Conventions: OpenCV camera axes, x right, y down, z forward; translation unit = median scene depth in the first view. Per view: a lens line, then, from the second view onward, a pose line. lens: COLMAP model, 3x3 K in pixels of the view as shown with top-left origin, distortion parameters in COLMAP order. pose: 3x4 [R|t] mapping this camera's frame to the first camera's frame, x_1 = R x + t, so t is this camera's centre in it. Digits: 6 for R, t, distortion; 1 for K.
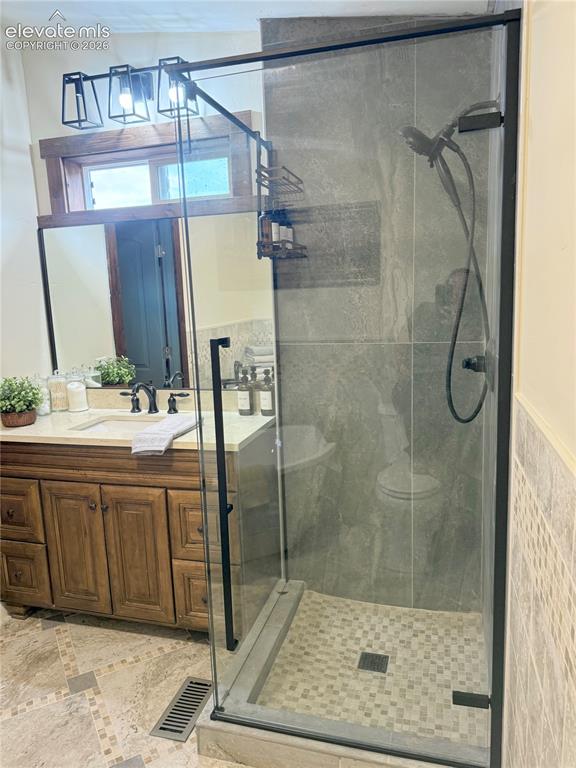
lens RADIAL K [[542.2, 0, 286.5], [0, 542.2, 407.8], [0, 0, 1]] dist [0.129619, -0.166379]
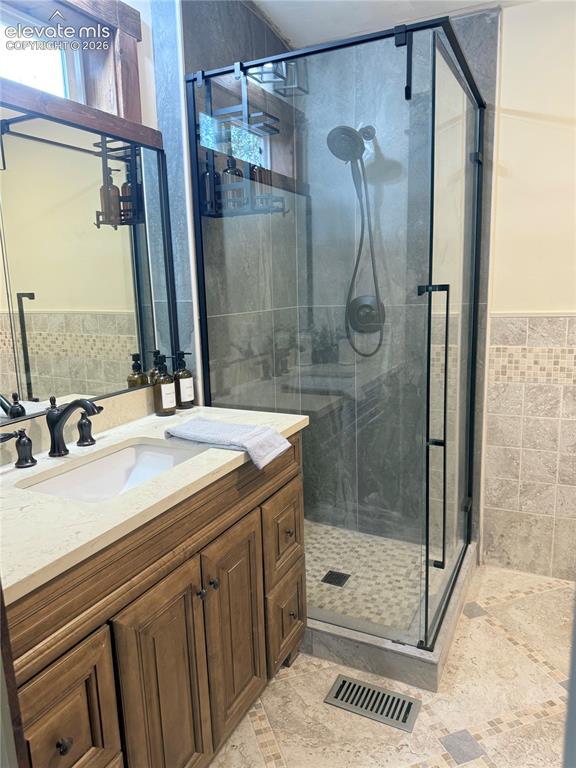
lens RADIAL K [[542.2, 0, 286.5], [0, 542.2, 407.8], [0, 0, 1]] dist [0.129619, -0.166379]
pose [[0.183217, -0.195836, 0.963369, -0.909201], [0.227445, 0.961813, 0.152263, -0.088306], [-0.956400, 0.191217, 0.220762, 0.773774]]
